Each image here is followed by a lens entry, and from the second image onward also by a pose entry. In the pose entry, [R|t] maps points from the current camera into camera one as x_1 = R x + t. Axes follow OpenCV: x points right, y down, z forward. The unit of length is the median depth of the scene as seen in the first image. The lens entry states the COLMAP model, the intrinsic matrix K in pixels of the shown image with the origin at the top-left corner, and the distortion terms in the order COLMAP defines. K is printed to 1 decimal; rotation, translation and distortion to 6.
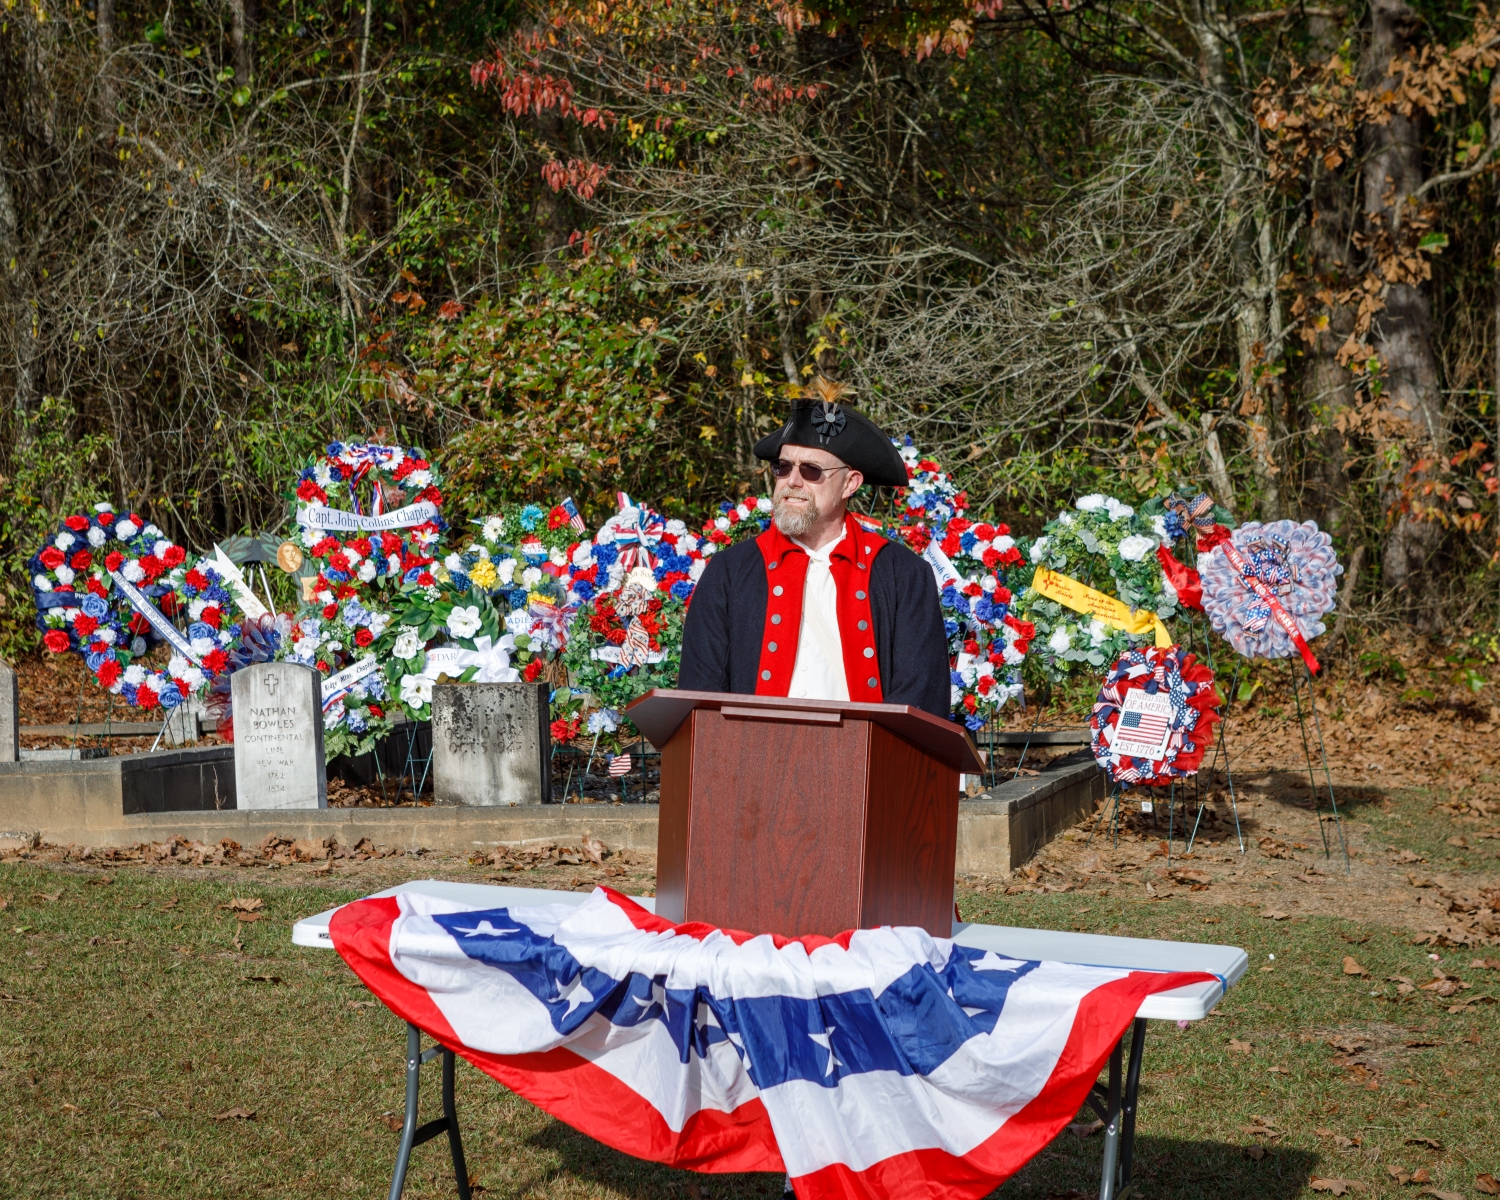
lens RADIAL K [[3853.0, 0, 749.0], [0, 3853.0, 546.7], [0, 0, 1]] dist [-0.043001, -0.638171]
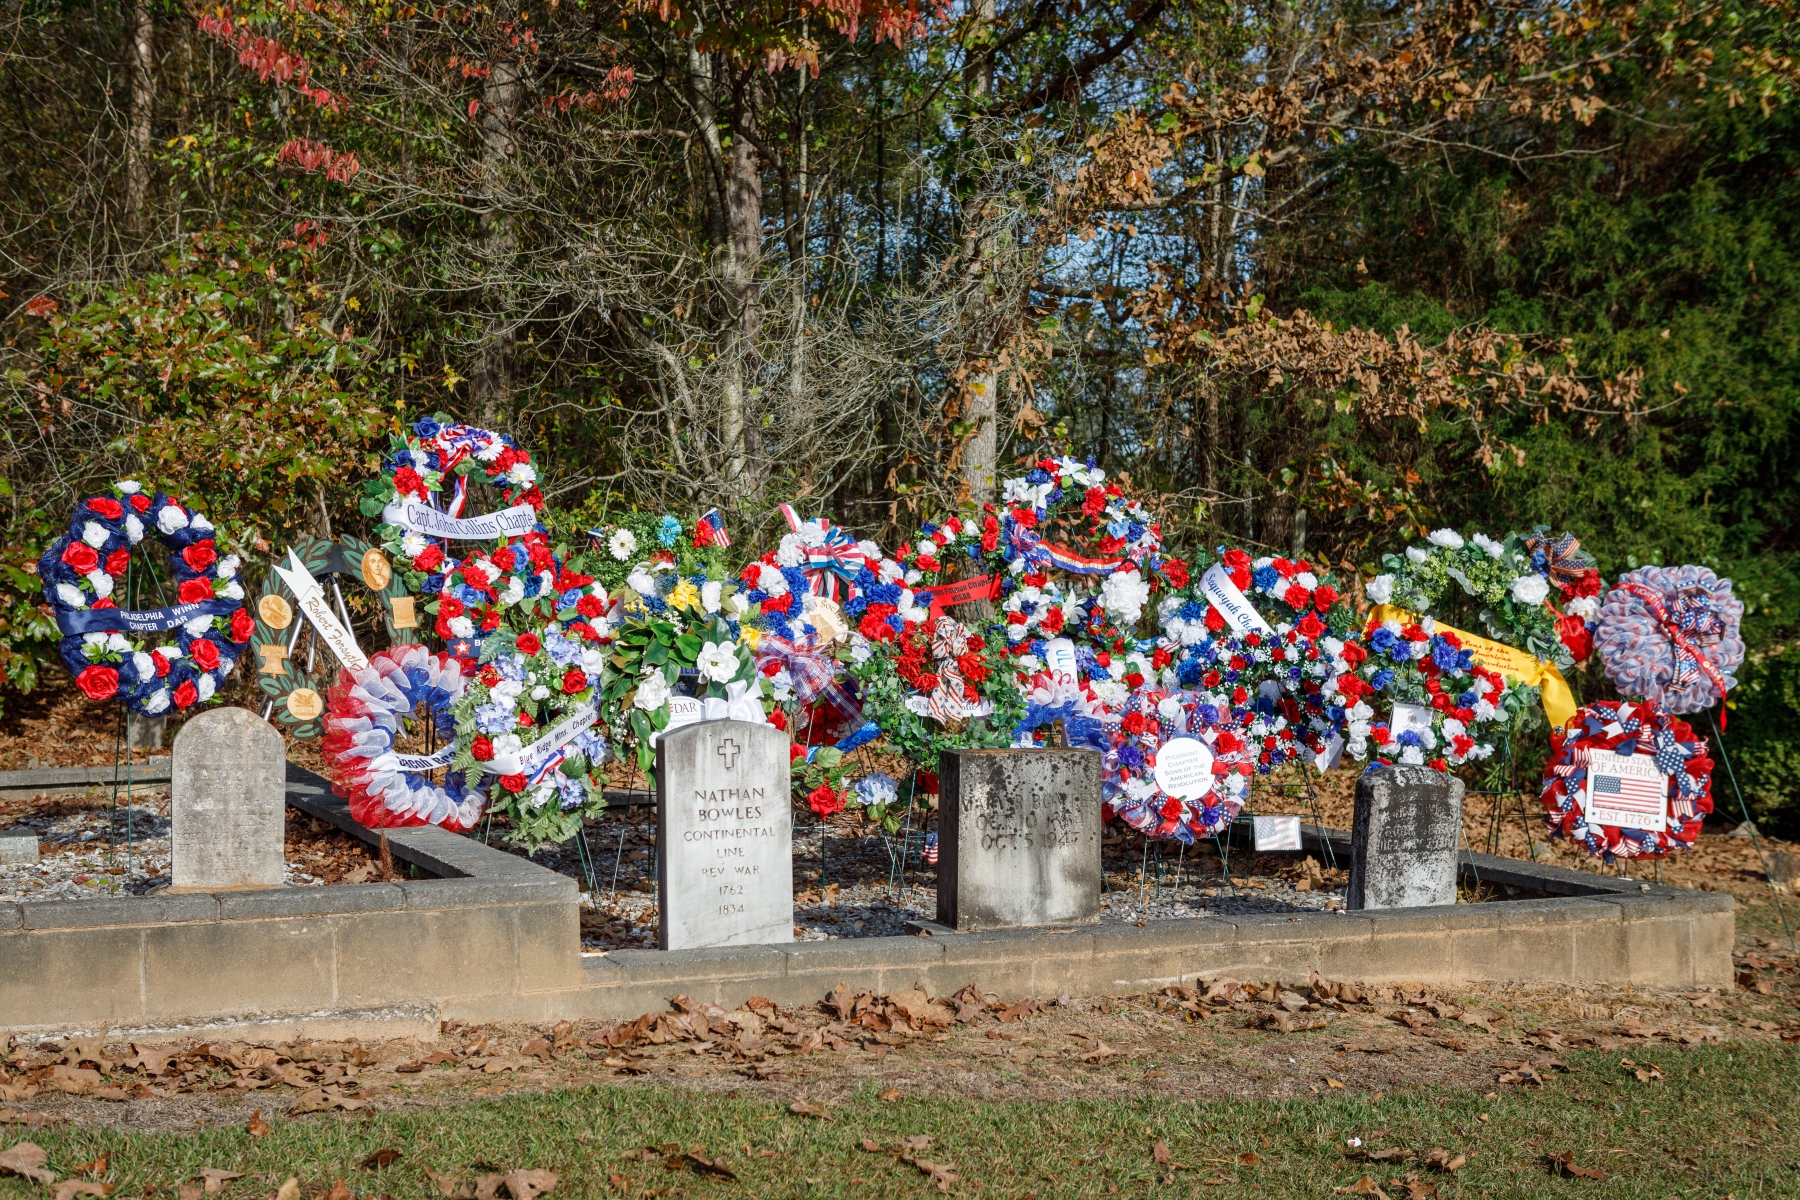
lens RADIAL K [[2338.6, 0, 900.0], [0, 2338.6, 600.0], [0, 0, 1]] dist [-0.036554, -0.053253]
pose [[0.810597, 0.028479, 0.584912, -0.311398], [-0.024281, 0.999592, -0.015020, 0.013322], [-0.585101, -0.002026, 0.810958, 0.602914]]
